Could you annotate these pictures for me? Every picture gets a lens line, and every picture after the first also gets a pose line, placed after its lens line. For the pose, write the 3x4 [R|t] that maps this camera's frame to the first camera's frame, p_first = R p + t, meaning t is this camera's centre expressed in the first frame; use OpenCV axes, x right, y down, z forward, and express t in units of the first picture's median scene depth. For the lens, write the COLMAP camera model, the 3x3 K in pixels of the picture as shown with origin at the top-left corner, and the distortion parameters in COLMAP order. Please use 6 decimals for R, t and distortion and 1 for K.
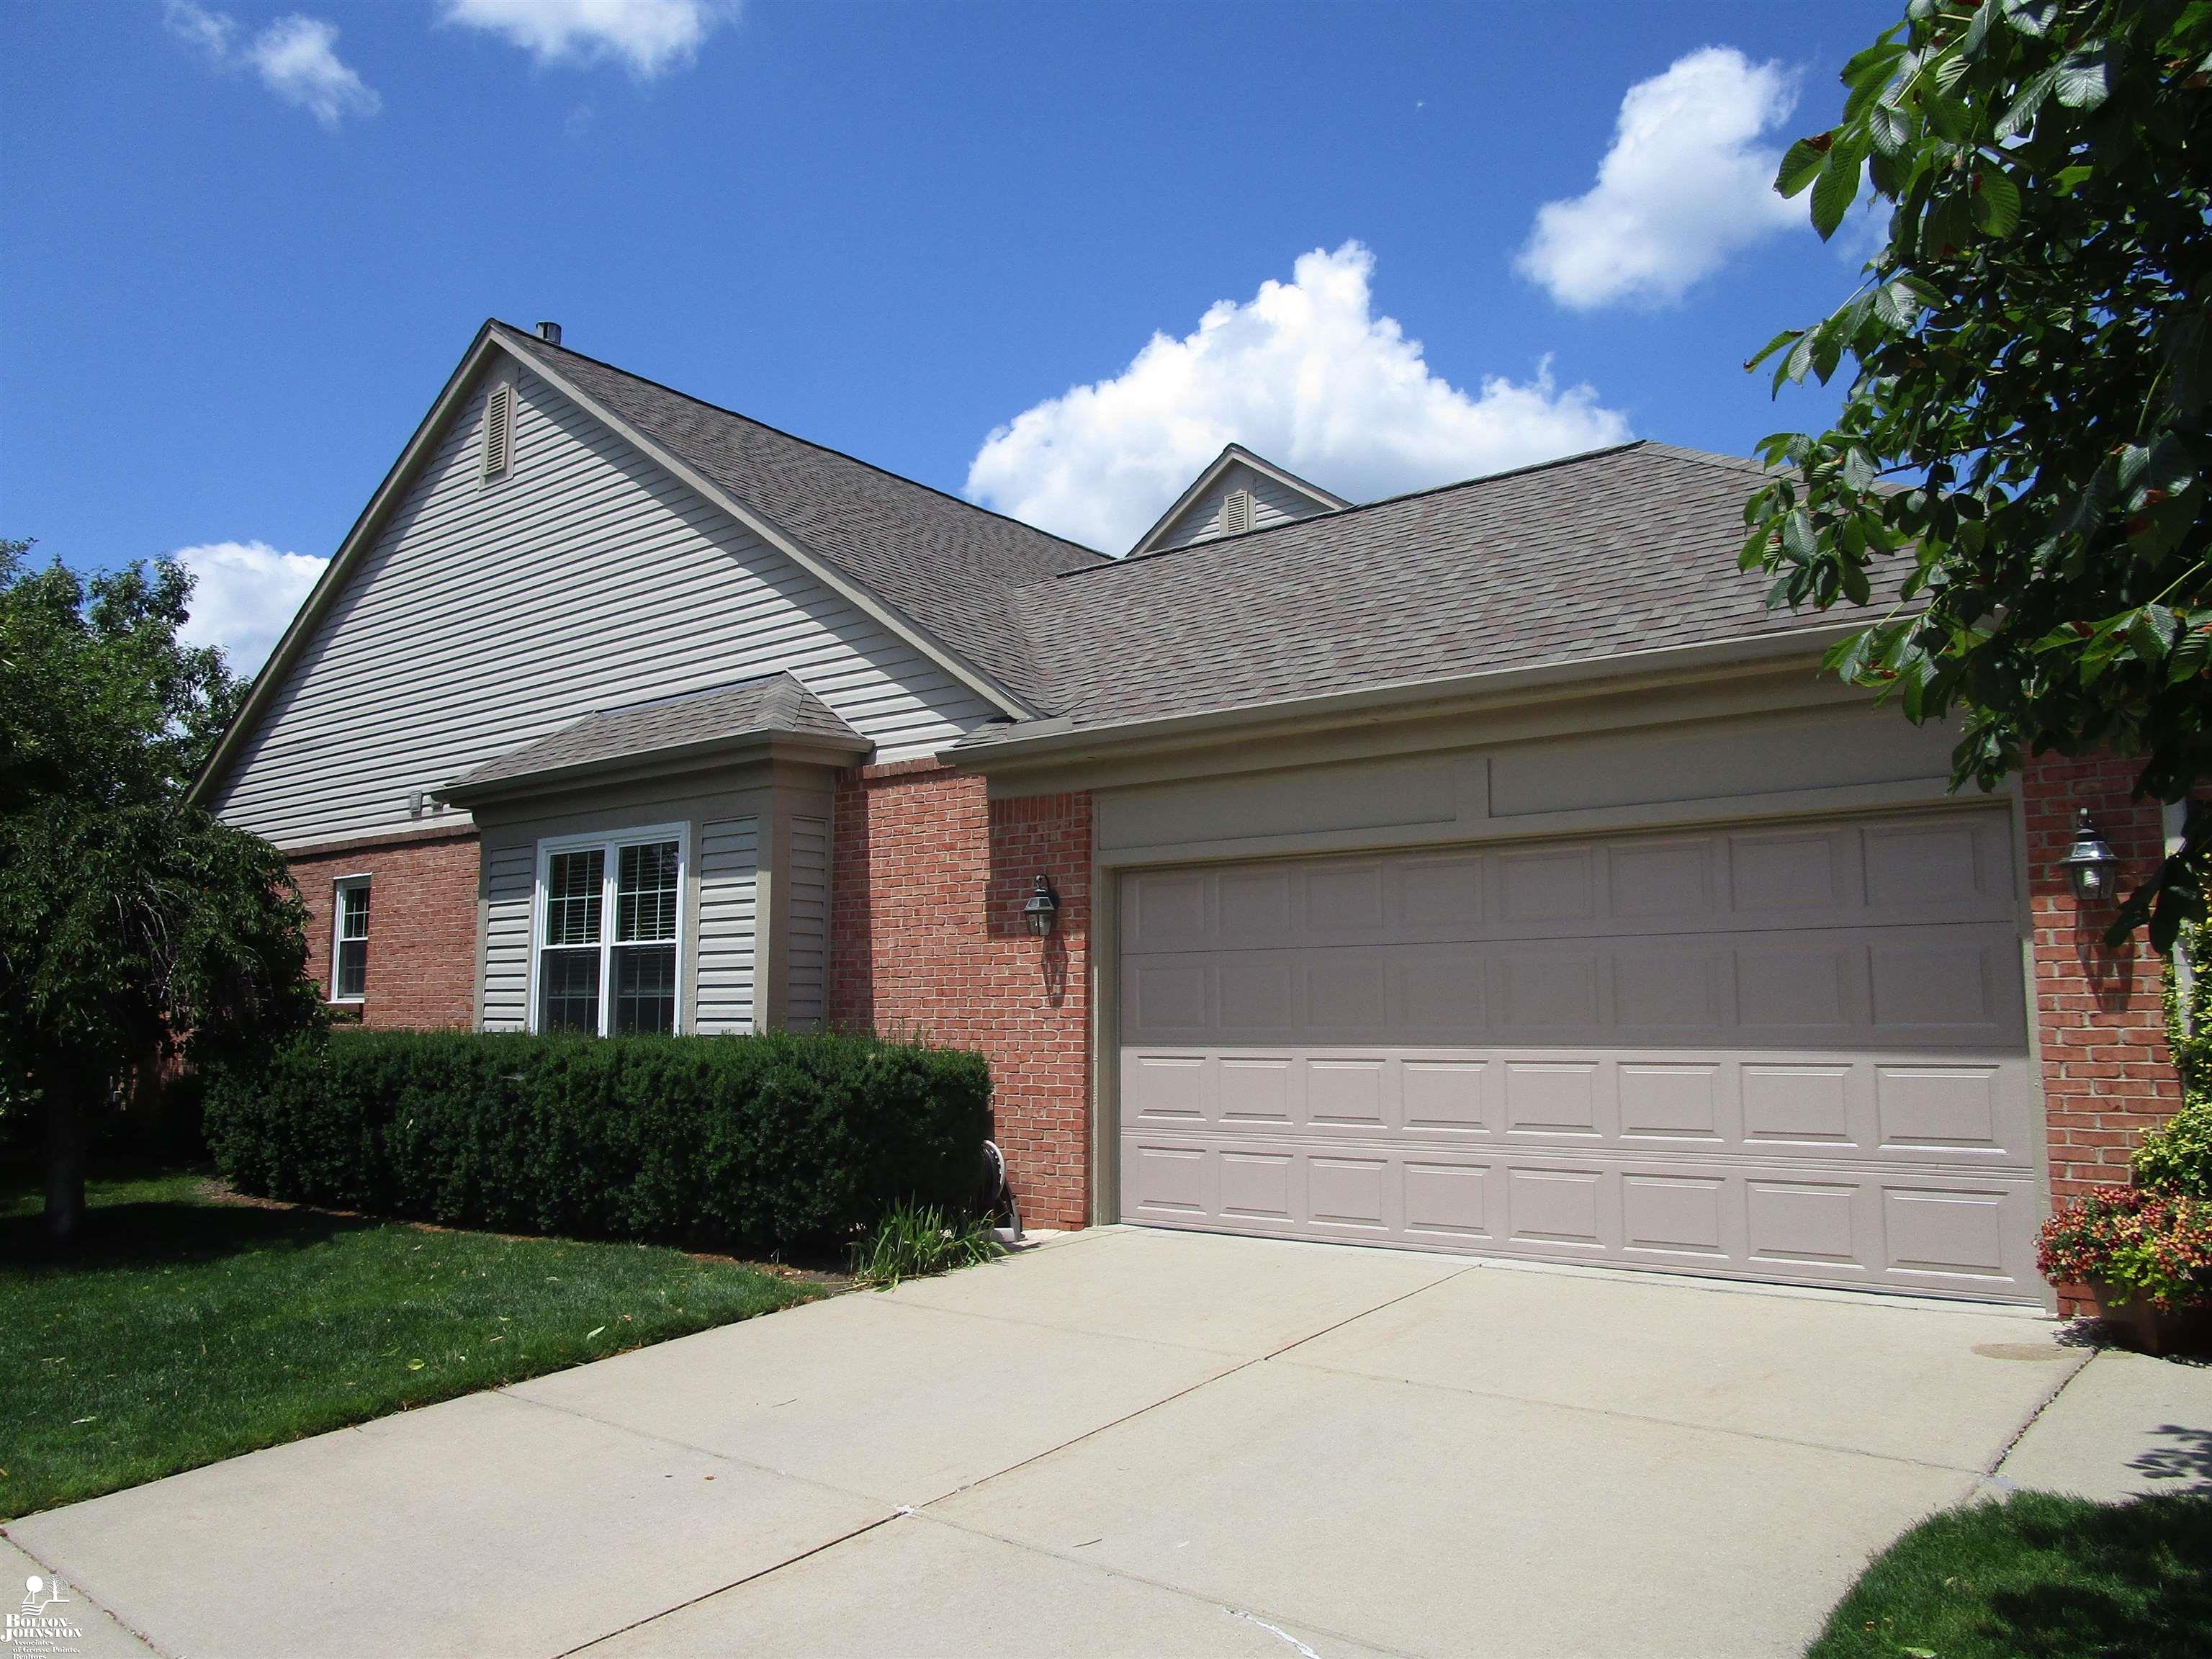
lens RADIAL K [[1559.5, 0, 1111.9], [0, 1559.5, 827.9], [0, 0, 1]] dist [-0.029883, 0.003303]
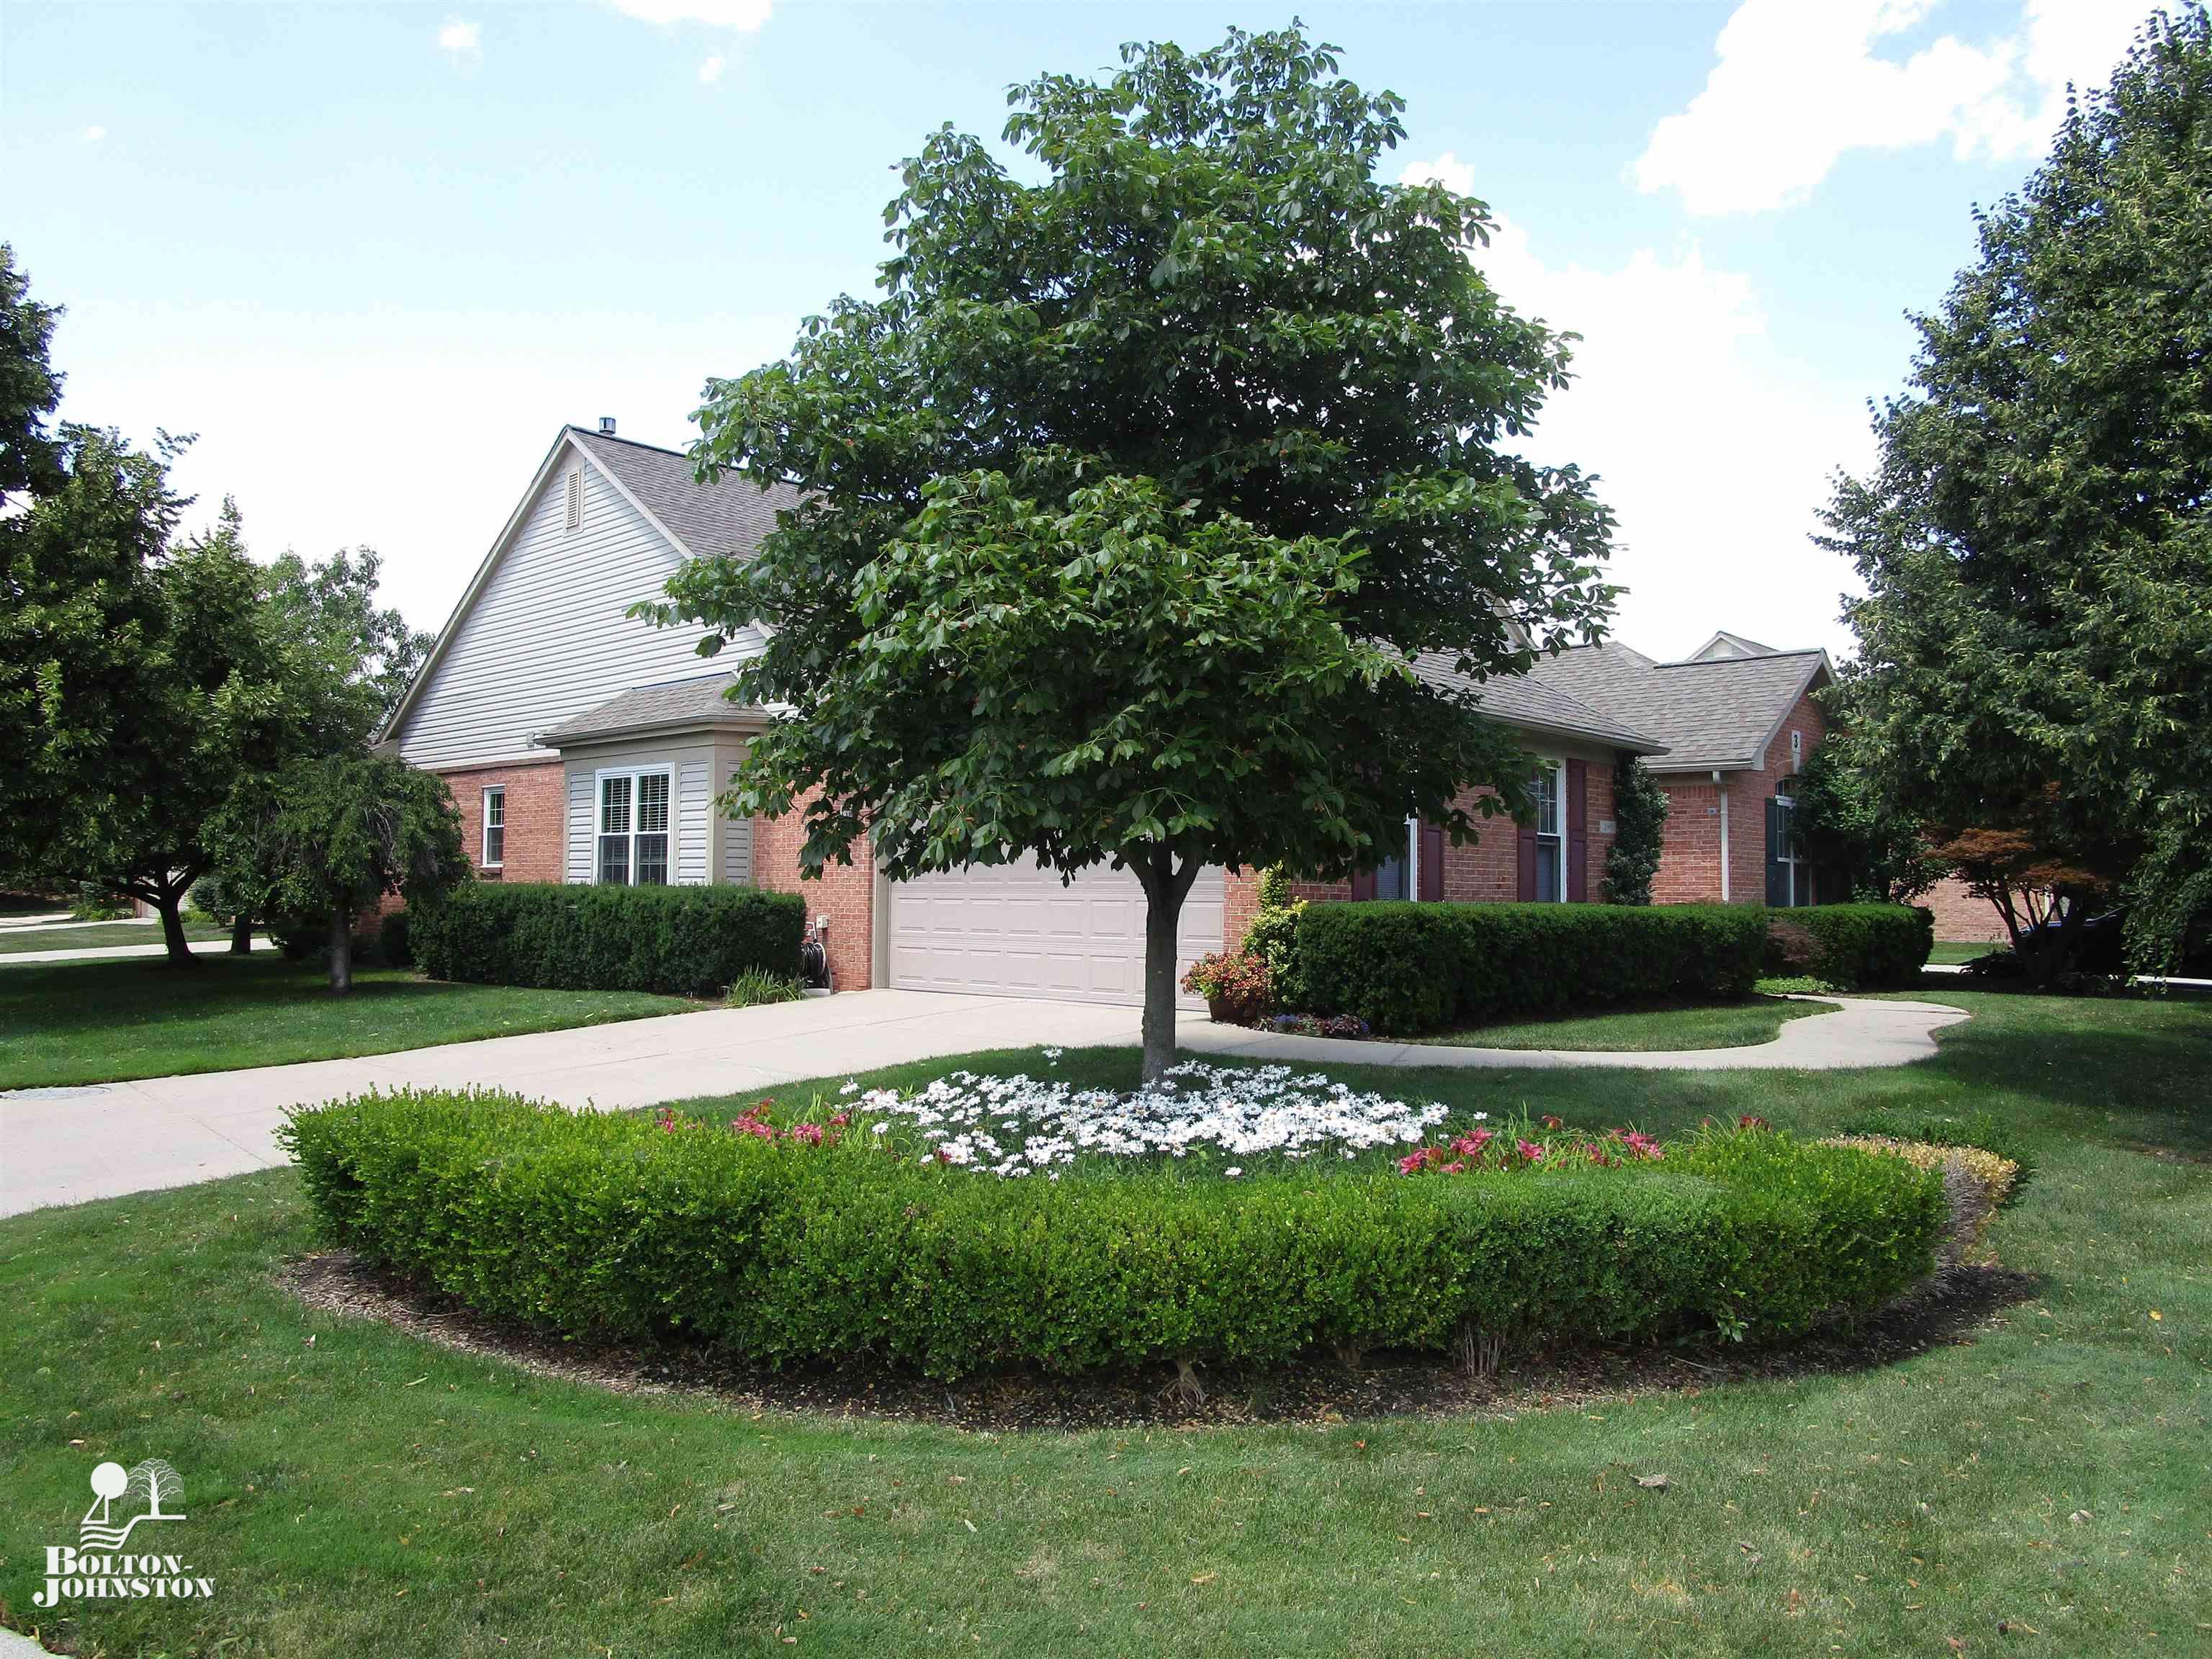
lens RADIAL K [[1559.5, 0, 1102.2], [0, 1559.5, 829.7], [0, 0, 1]] dist [-0.029883, 0.003303]
pose [[0.995053, 0.007101, -0.099092, 0.363873], [0.001014, 0.996664, 0.081605, -0.068542], [0.099341, -0.081301, 0.991726, -0.652511]]
